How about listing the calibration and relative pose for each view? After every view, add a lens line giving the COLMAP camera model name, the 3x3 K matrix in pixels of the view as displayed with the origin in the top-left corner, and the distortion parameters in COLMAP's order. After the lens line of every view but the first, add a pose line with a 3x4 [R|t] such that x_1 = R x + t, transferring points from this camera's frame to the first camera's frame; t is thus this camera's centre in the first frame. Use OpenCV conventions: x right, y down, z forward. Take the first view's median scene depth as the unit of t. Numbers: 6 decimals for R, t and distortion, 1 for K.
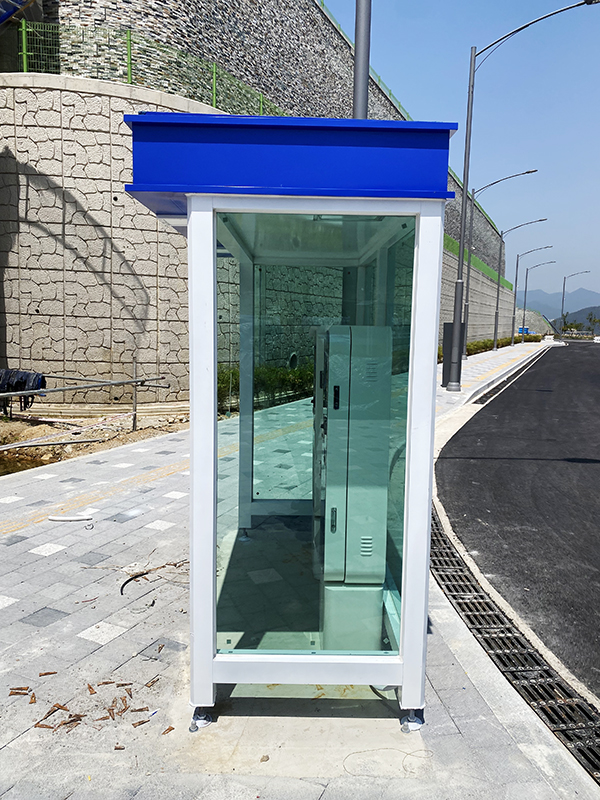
lens RADIAL K [[613.1, 0, 304.3], [0, 613.1, 390.6], [0, 0, 1]] dist [0.042355, -0.047789]
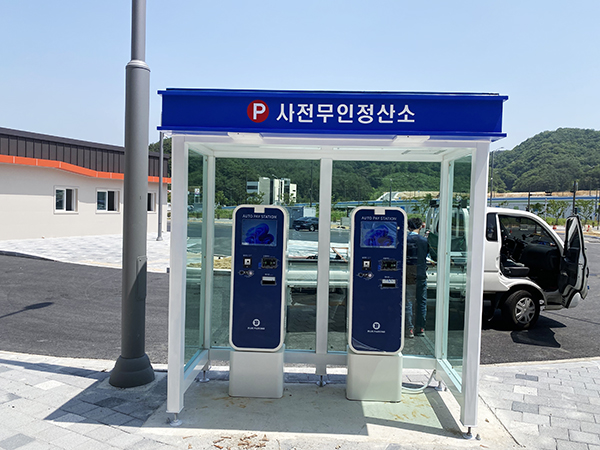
lens RADIAL K [[458.7, 0, 300.0], [0, 458.7, 225.0], [0, 0, 1]] dist [0.078432, -0.093309]
pose [[0.062598, -0.057263, 0.996395, -1.197551], [0.087775, 0.994800, 0.051657, -0.136825], [-0.994172, 0.084225, 0.067299, 1.091430]]
